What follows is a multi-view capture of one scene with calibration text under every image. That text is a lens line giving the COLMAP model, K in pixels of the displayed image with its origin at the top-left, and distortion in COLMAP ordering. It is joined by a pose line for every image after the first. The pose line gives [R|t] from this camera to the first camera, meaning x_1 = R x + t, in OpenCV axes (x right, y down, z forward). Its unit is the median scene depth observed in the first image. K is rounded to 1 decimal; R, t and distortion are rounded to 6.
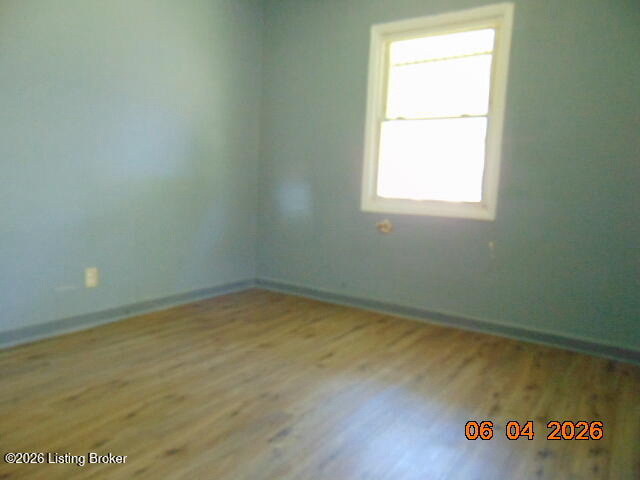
lens RADIAL K [[477.1, 0, 321.6], [0, 477.1, 241.4], [0, 0, 1]] dist [-0.025206, 0.034910]
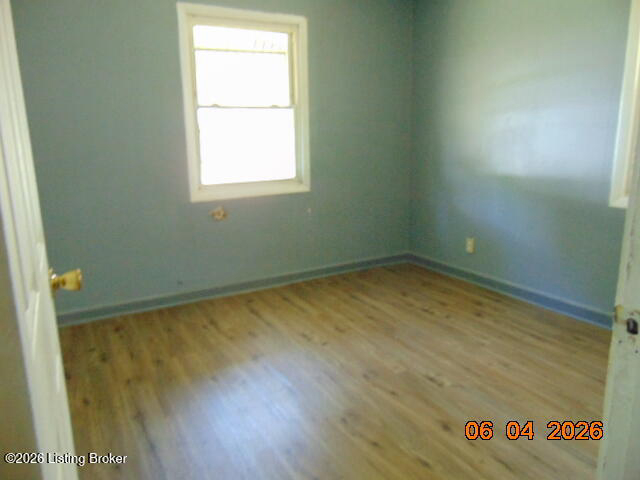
lens RADIAL K [[477.1, 0, 323.5], [0, 477.1, 238.7], [0, 0, 1]] dist [-0.025206, 0.034910]
pose [[0.435187, -0.244786, 0.866425, -0.770643], [0.145942, 0.968783, 0.200401, -0.174506], [-0.888433, 0.039236, 0.457326, 0.391385]]
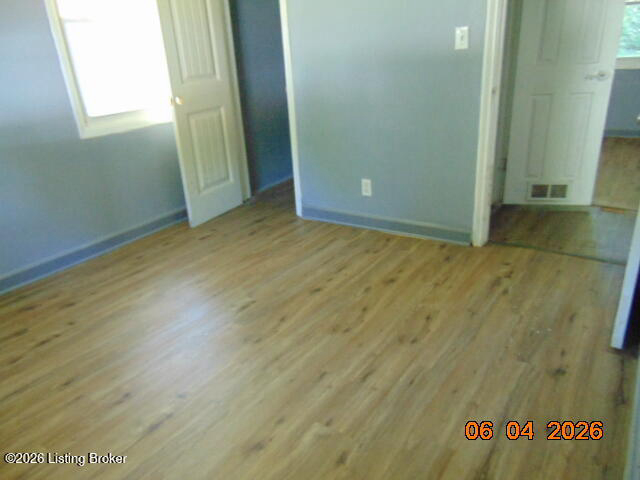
lens RADIAL K [[477.1, 0, 321.9], [0, 477.1, 240.5], [0, 0, 1]] dist [-0.025206, 0.034910]
pose [[-0.999928, 0.009305, 0.007587, -0.190123], [0.011832, 0.871106, 0.490953, -0.255241], [-0.002041, 0.491007, -0.871153, 1.263390]]
